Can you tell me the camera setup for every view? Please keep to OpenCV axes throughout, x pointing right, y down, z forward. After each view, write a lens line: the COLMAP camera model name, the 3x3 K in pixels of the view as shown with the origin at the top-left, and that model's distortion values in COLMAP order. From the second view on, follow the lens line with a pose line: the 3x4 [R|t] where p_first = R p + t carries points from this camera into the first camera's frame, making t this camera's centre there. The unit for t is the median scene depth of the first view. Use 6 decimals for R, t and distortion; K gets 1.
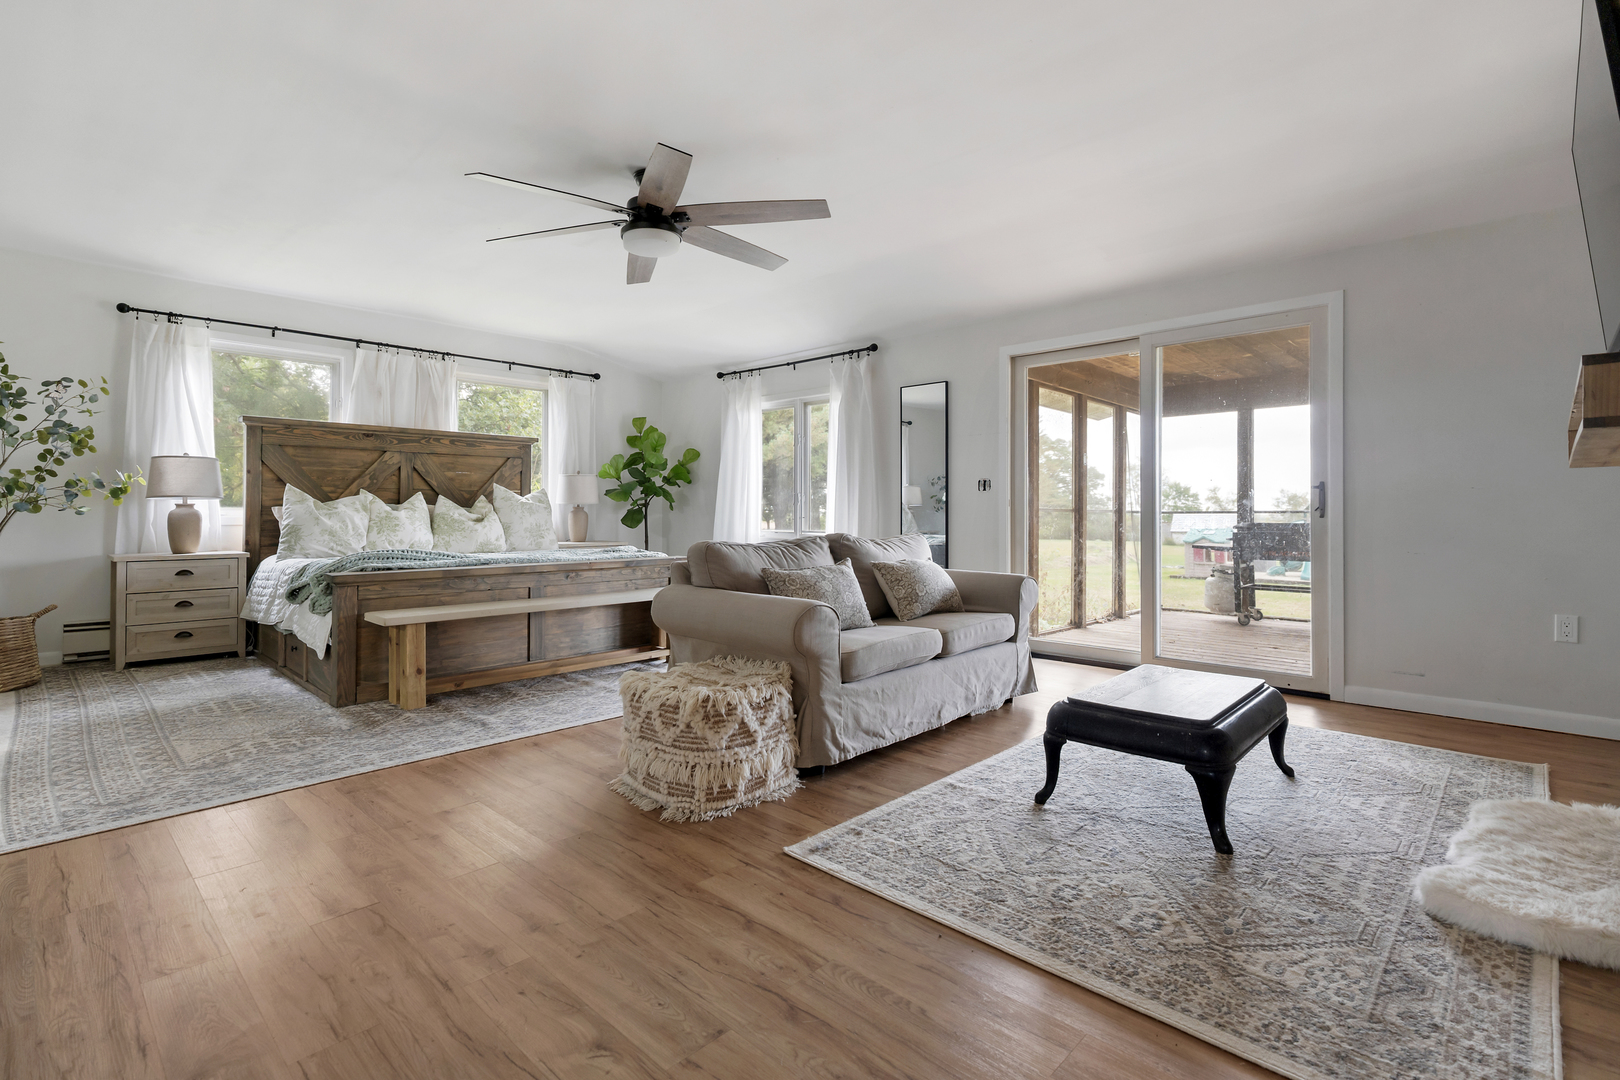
lens RADIAL K [[737.1, 0, 808.0], [0, 737.1, 502.9], [0, 0, 1]] dist [0.005669, 0.000641]
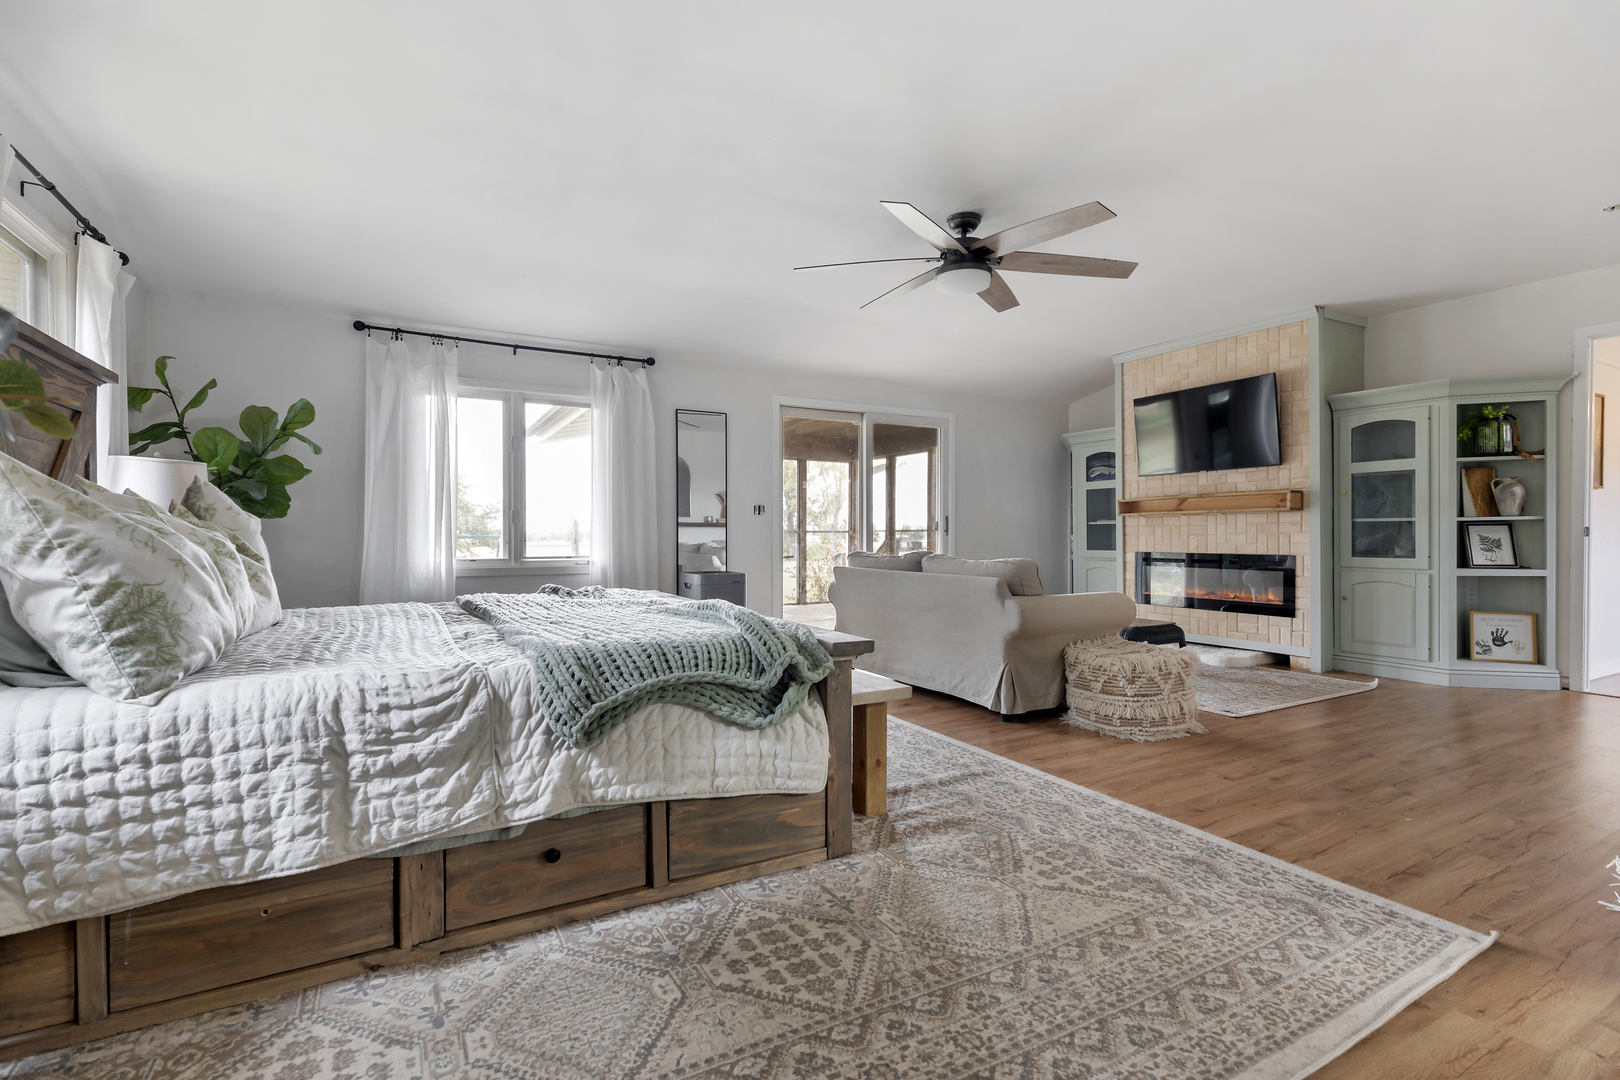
lens RADIAL K [[737.1, 0, 808.0], [0, 737.1, 502.9], [0, 0, 1]] dist [0.005669, 0.000641]
pose [[0.309940, 0.036315, 0.950062, -0.849242], [-0.009966, 0.999339, -0.034948, 0.004634], [-0.950704, 0.001363, 0.310098, 0.576770]]
